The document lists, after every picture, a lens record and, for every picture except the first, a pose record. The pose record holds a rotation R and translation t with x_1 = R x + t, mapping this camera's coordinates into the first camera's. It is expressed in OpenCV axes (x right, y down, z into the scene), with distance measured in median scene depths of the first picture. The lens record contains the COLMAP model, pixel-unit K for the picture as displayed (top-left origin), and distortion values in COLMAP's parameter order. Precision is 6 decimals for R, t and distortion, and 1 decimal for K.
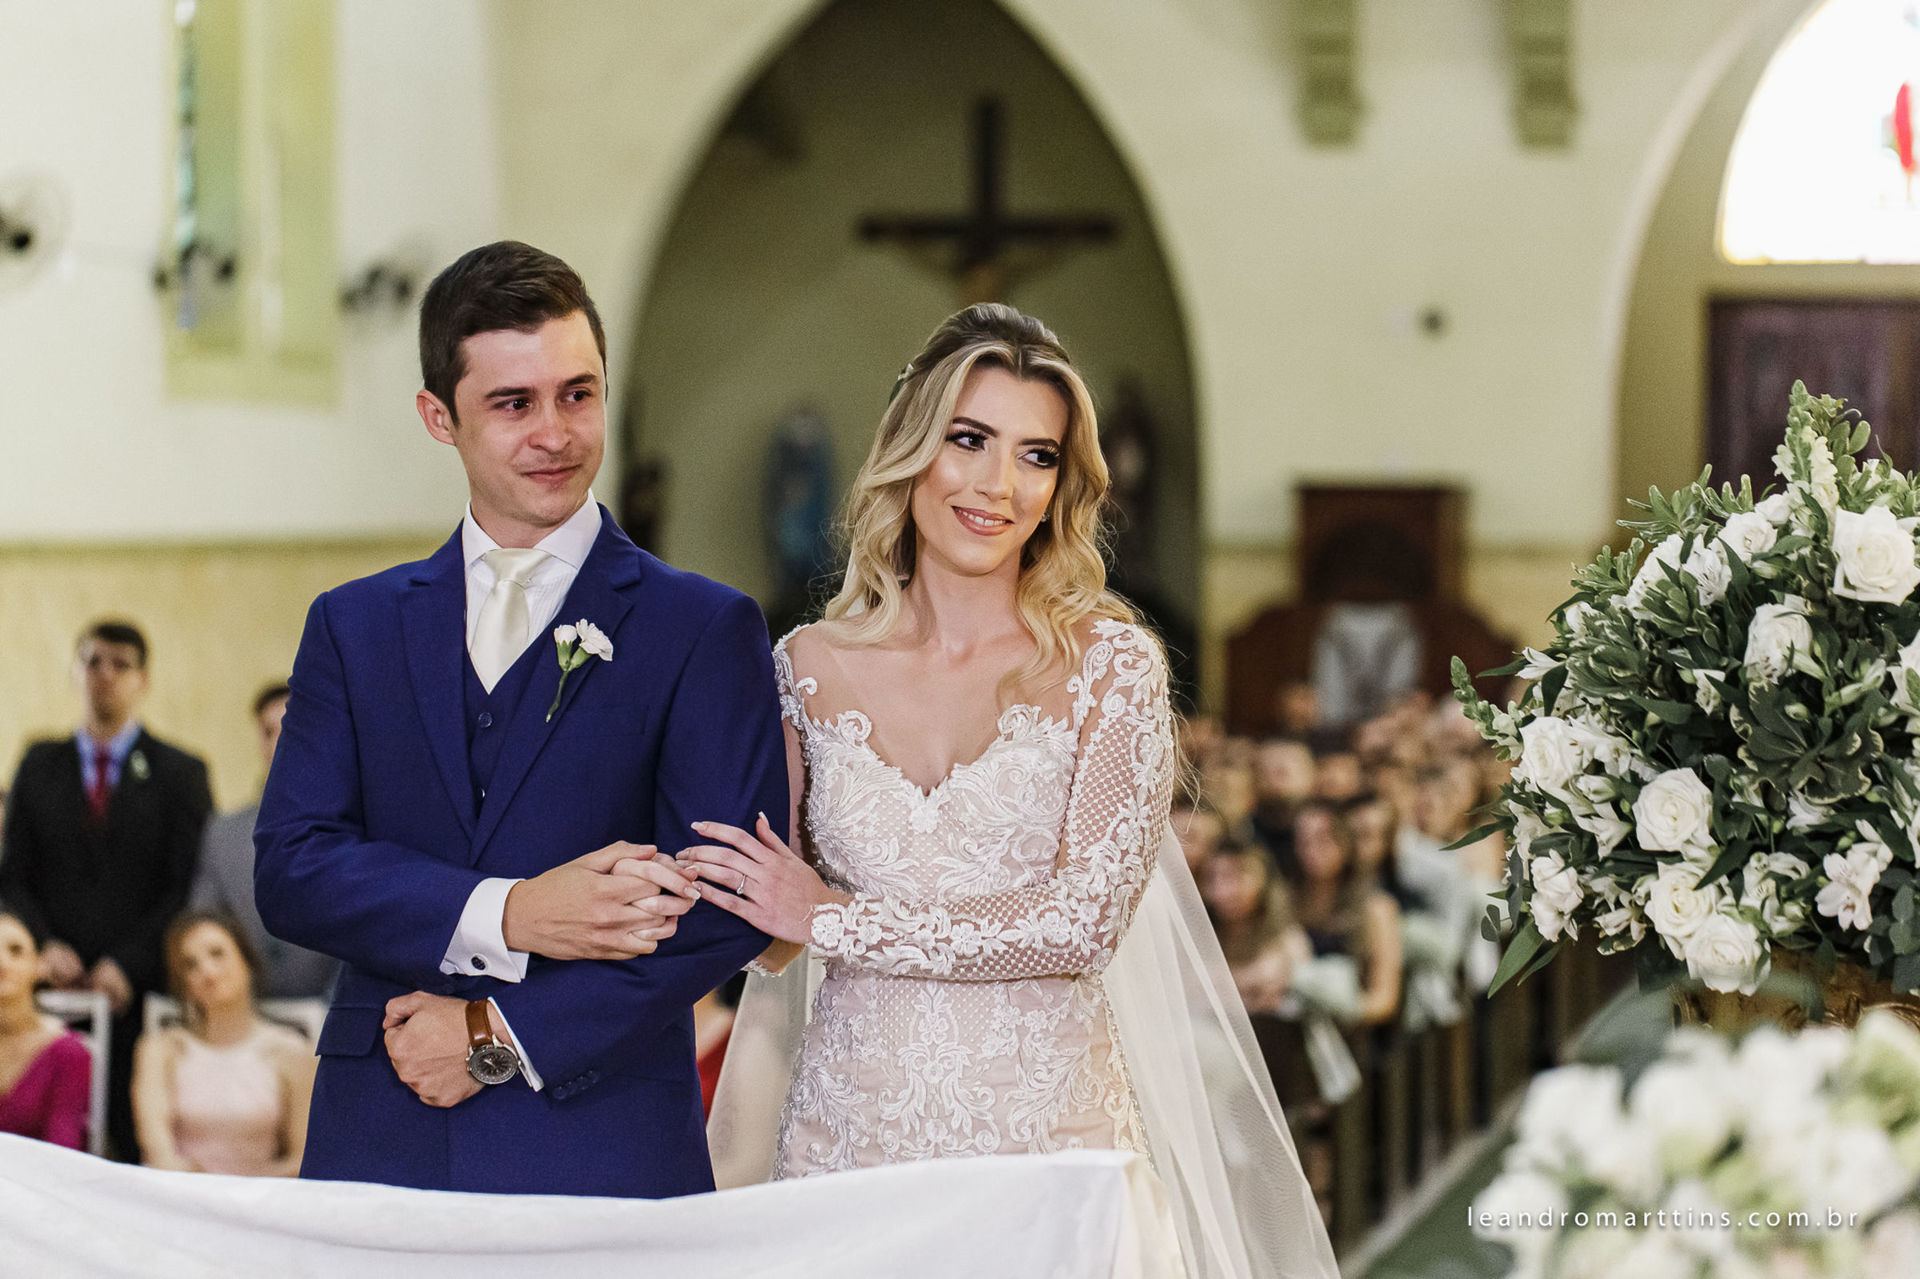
lens RADIAL K [[5502.7, 0, 963.1], [0, 5502.7, 651.6], [0, 0, 1]] dist [0.176511, 0.000000]
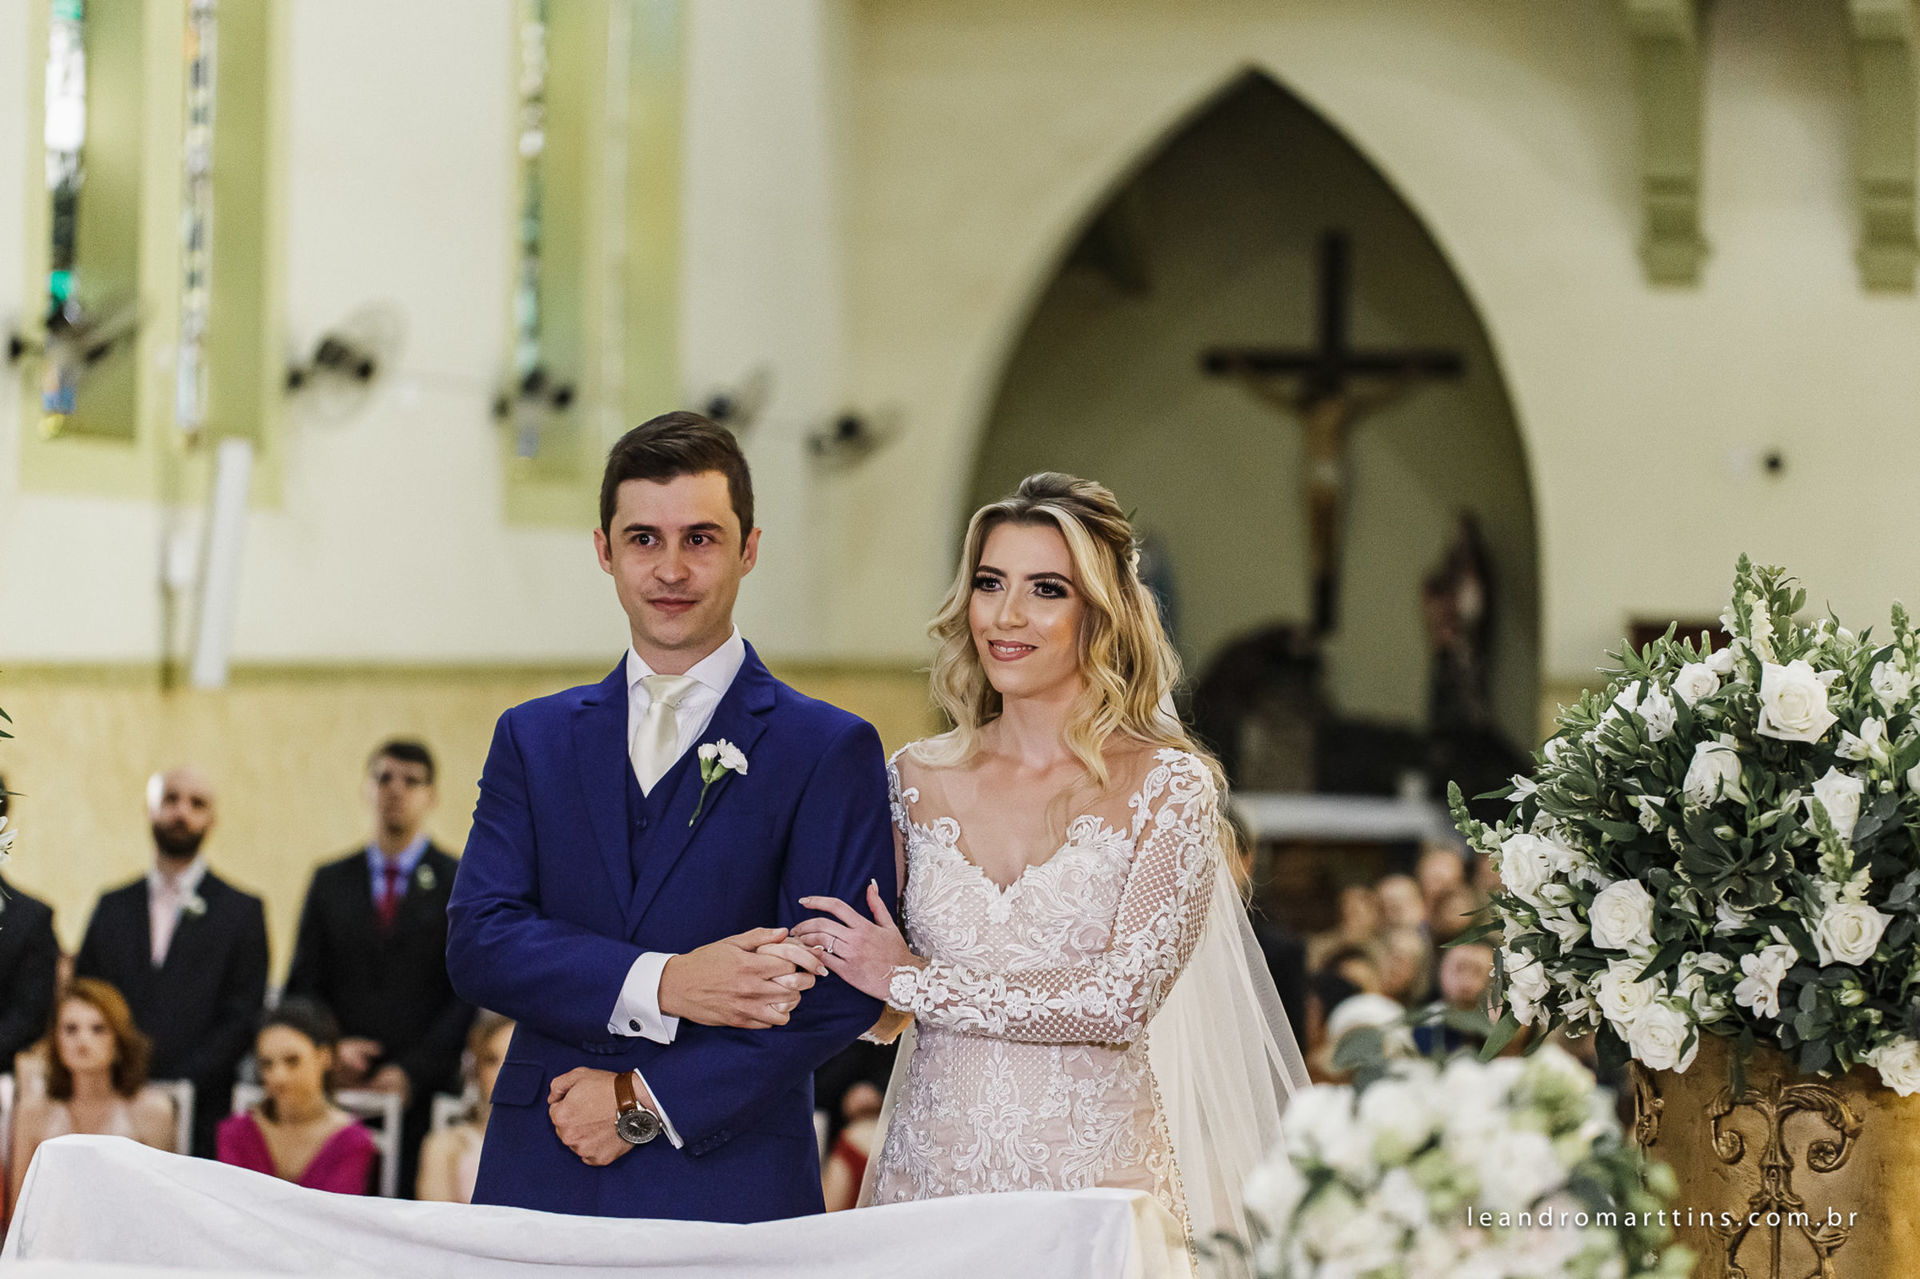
lens RADIAL K [[5502.7, 0, 958.8], [0, 5502.7, 637.5], [0, 0, 1]] dist [0.176511, 0.000000]
pose [[0.997949, 0.017200, -0.061657, 0.058307], [-0.018829, 0.999486, -0.025936, 0.002845], [0.061179, 0.027044, 0.997760, -0.178667]]
